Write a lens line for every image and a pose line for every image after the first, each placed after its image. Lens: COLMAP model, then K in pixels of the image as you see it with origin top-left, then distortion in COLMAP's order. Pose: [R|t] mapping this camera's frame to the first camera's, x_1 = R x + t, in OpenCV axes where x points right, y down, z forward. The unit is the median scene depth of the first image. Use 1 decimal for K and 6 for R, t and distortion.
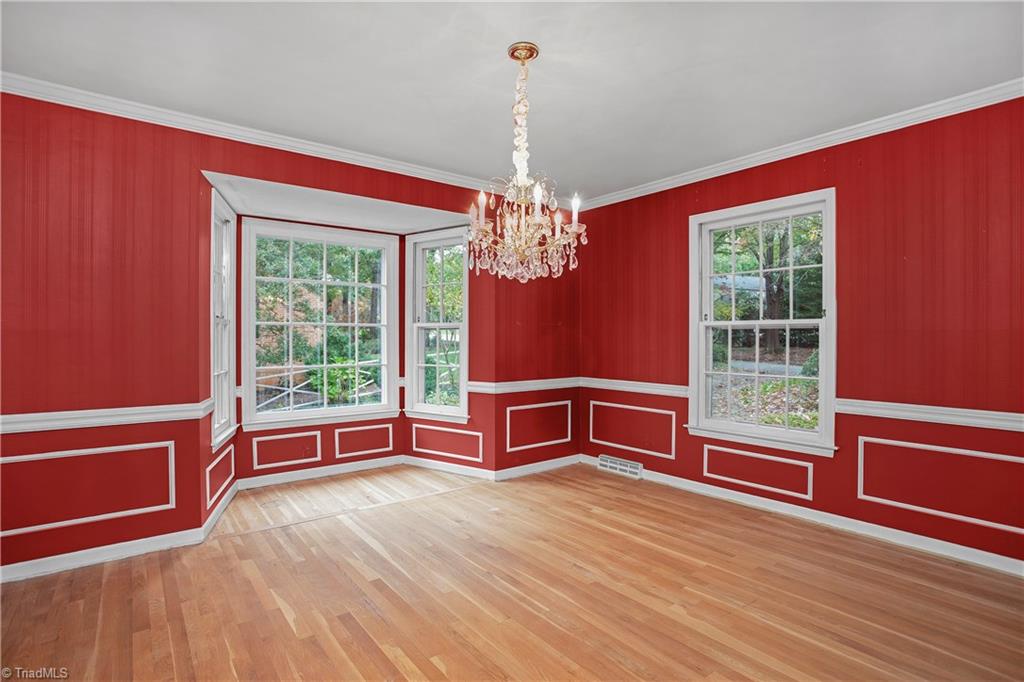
lens RADIAL K [[499.3, 0, 507.6], [0, 499.3, 333.4], [0, 0, 1]] dist [-0.074461, 0.028057]
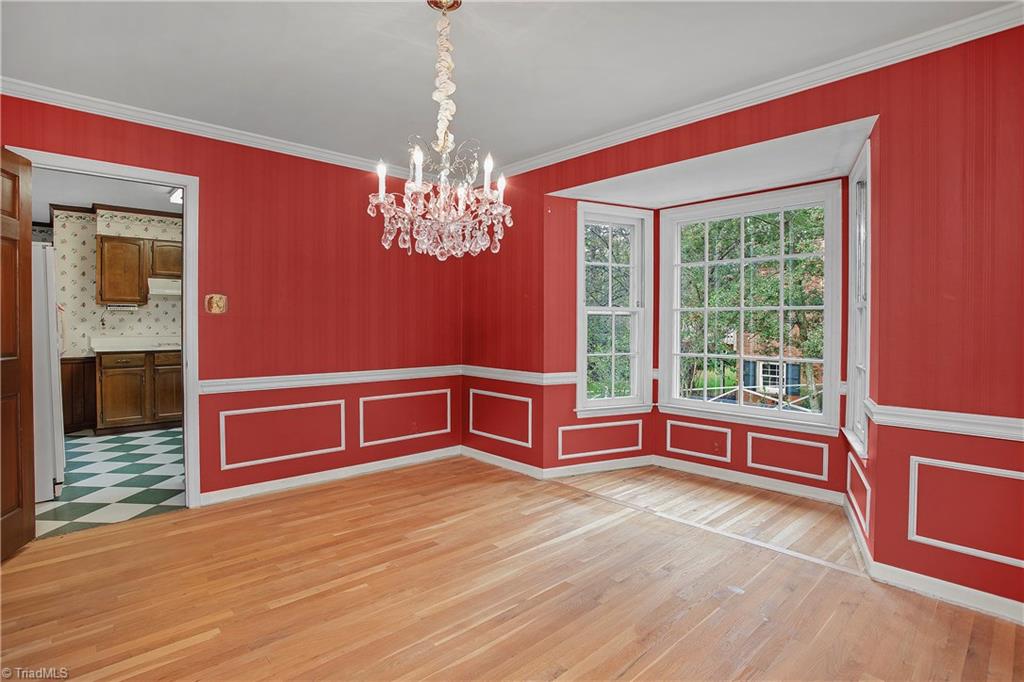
lens RADIAL K [[499.3, 0, 507.6], [0, 499.3, 333.4], [0, 0, 1]] dist [-0.074461, 0.028057]
pose [[0.087110, 0.019196, -0.996014, 0.573968], [0.008084, 0.999768, 0.019975, 0.005537], [0.996166, -0.009792, 0.086935, 0.655750]]
